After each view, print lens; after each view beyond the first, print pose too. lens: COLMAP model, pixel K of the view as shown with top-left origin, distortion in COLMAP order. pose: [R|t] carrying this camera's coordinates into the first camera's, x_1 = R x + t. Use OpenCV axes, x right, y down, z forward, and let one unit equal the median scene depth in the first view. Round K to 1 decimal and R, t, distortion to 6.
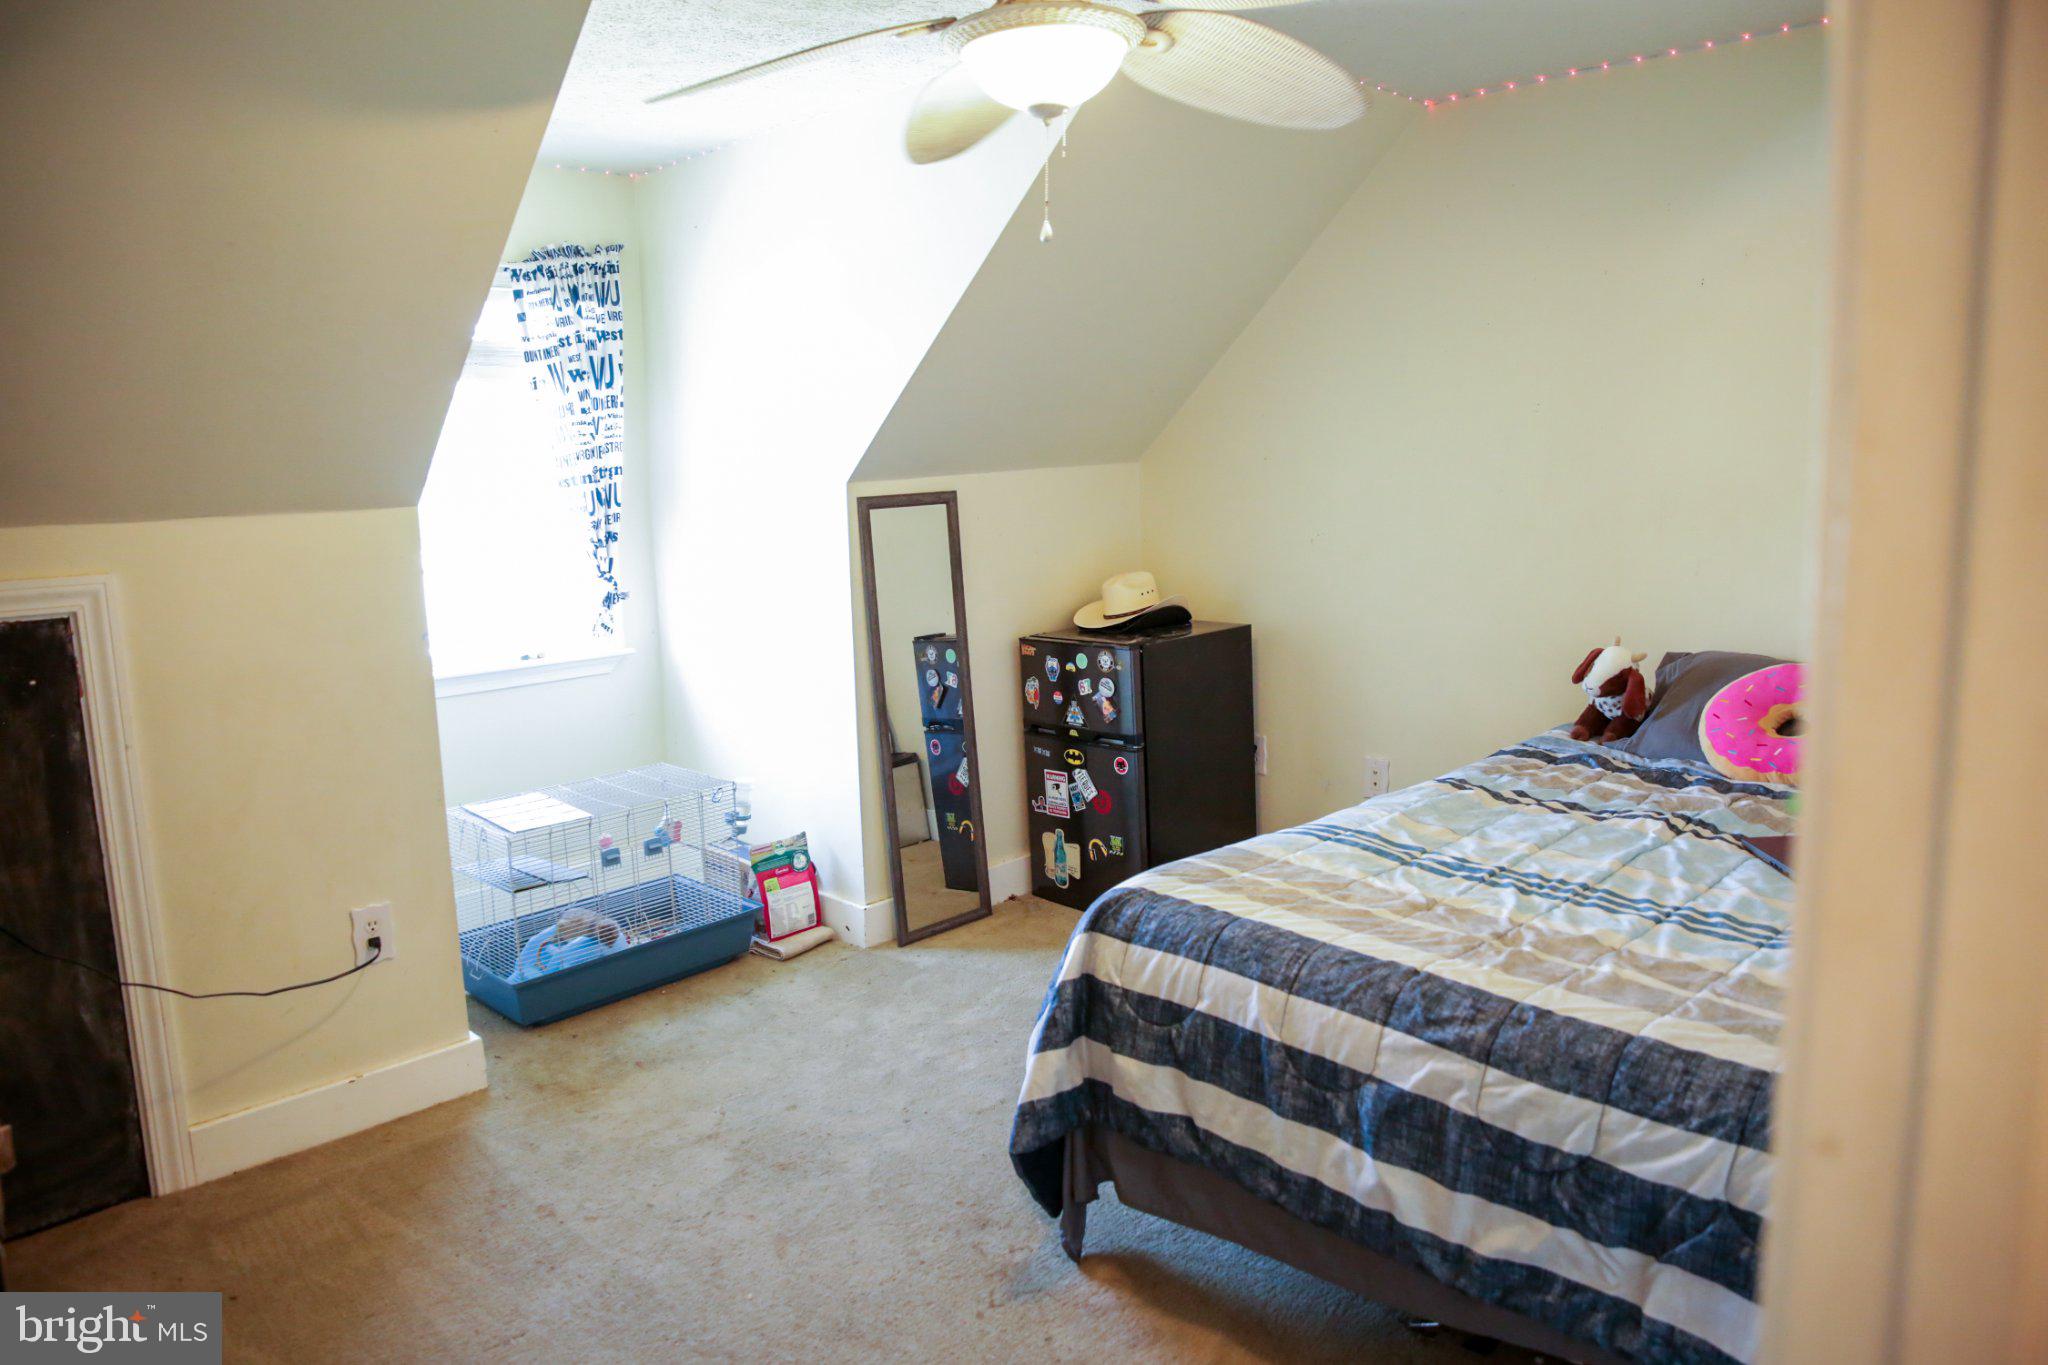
lens RADIAL K [[1398.1, 0, 1022.5], [0, 1398.1, 667.6], [0, 0, 1]] dist [-0.108507, 0.087723]
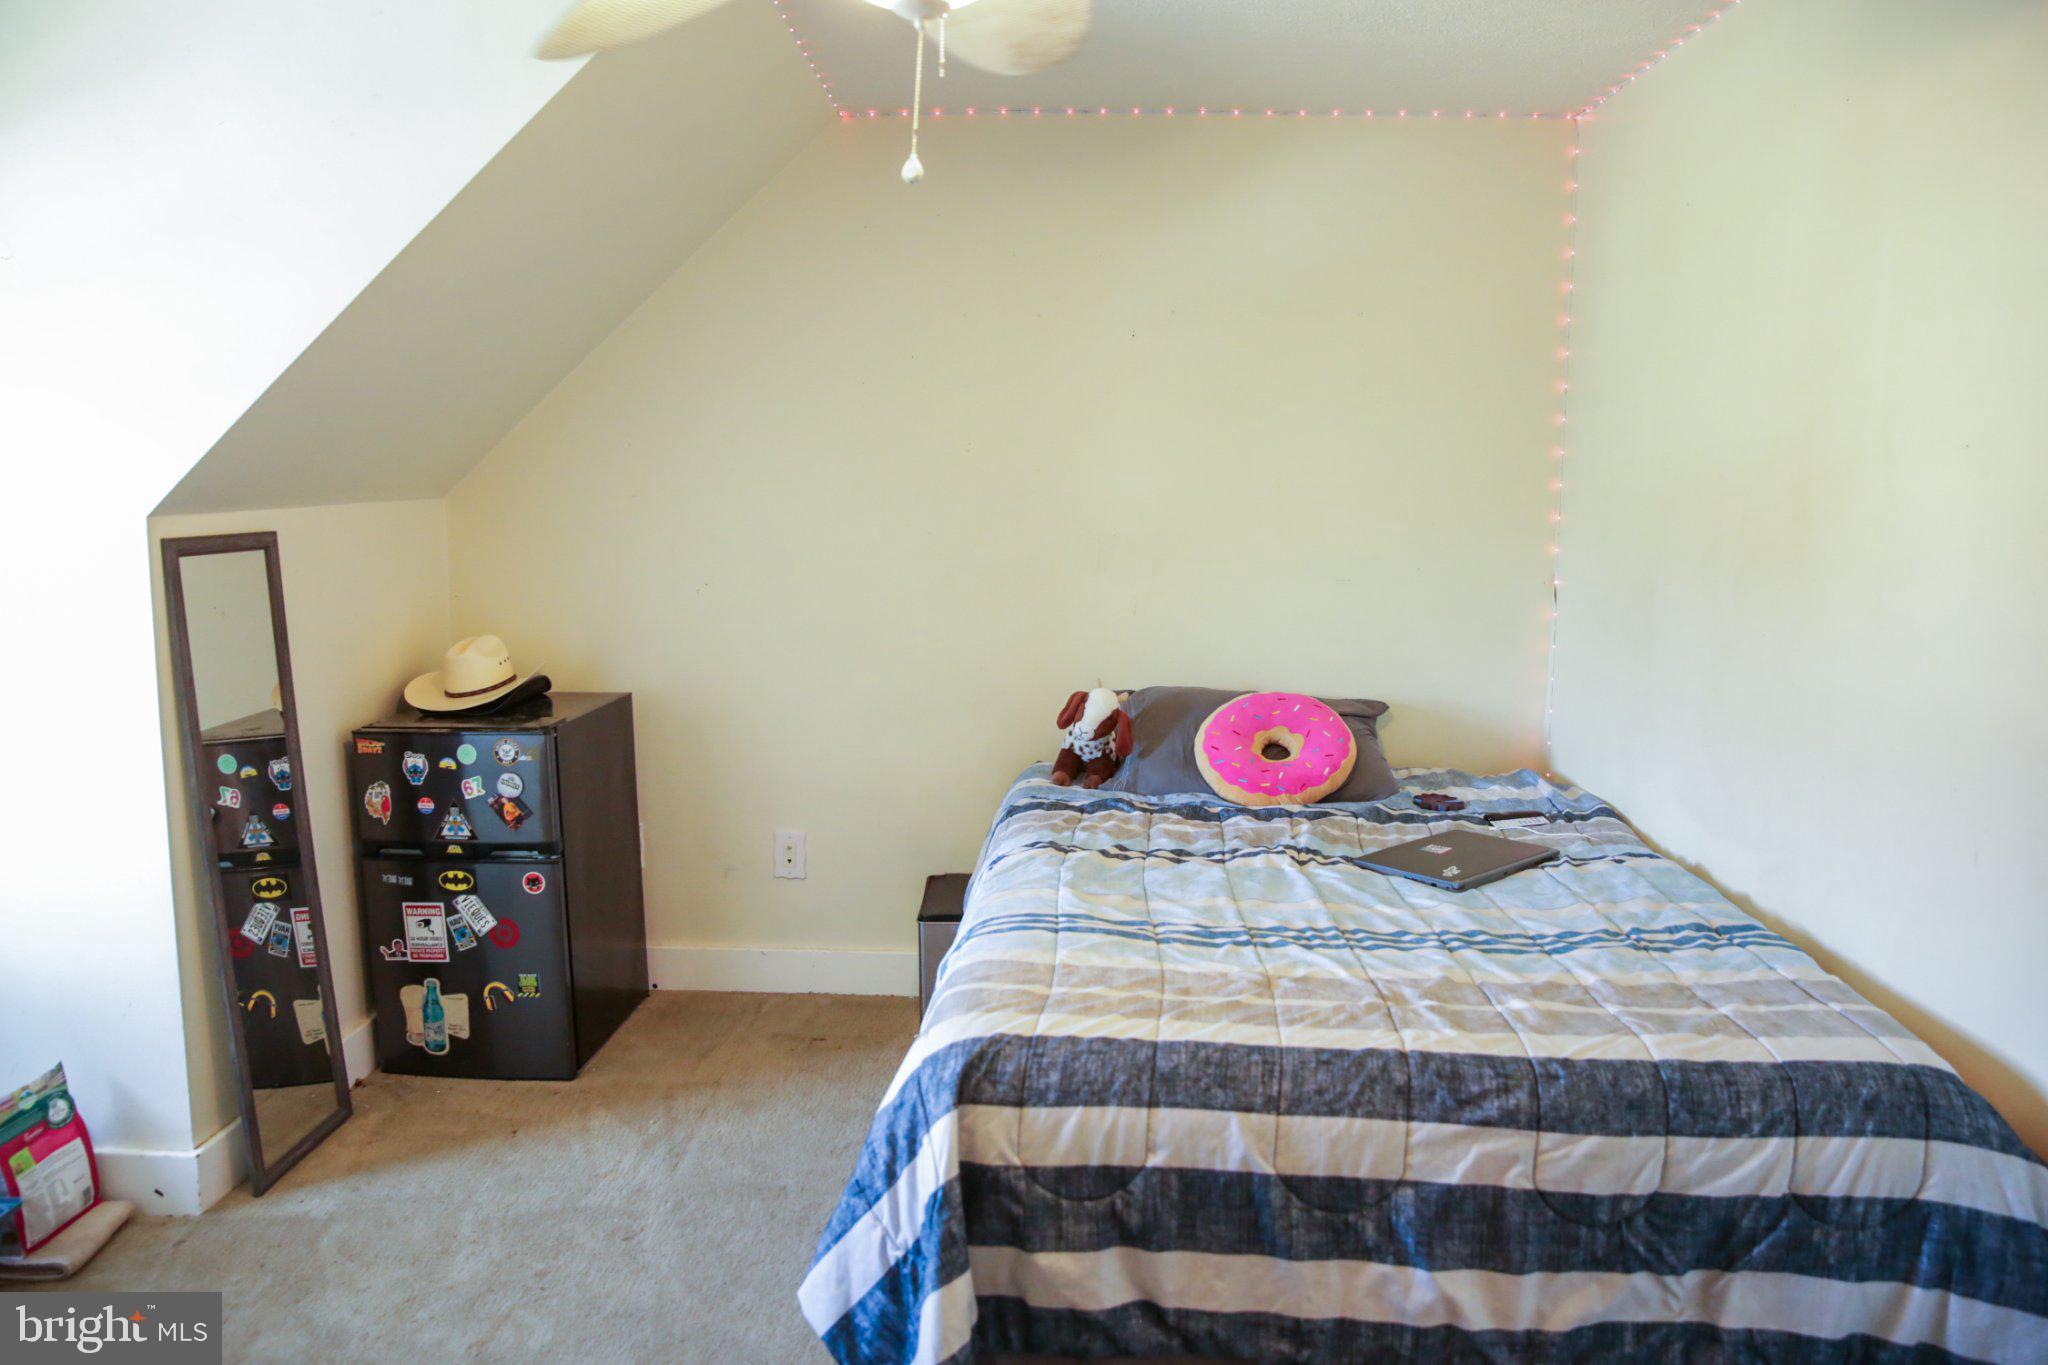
lens RADIAL K [[1398.1, 0, 1022.5], [0, 1398.1, 667.6], [0, 0, 1]] dist [-0.108507, 0.087723]
pose [[0.730140, -0.052767, 0.681257, -0.455512], [0.078379, 0.996900, -0.006788, -0.042677], [-0.678787, 0.058352, 0.732013, 0.441255]]
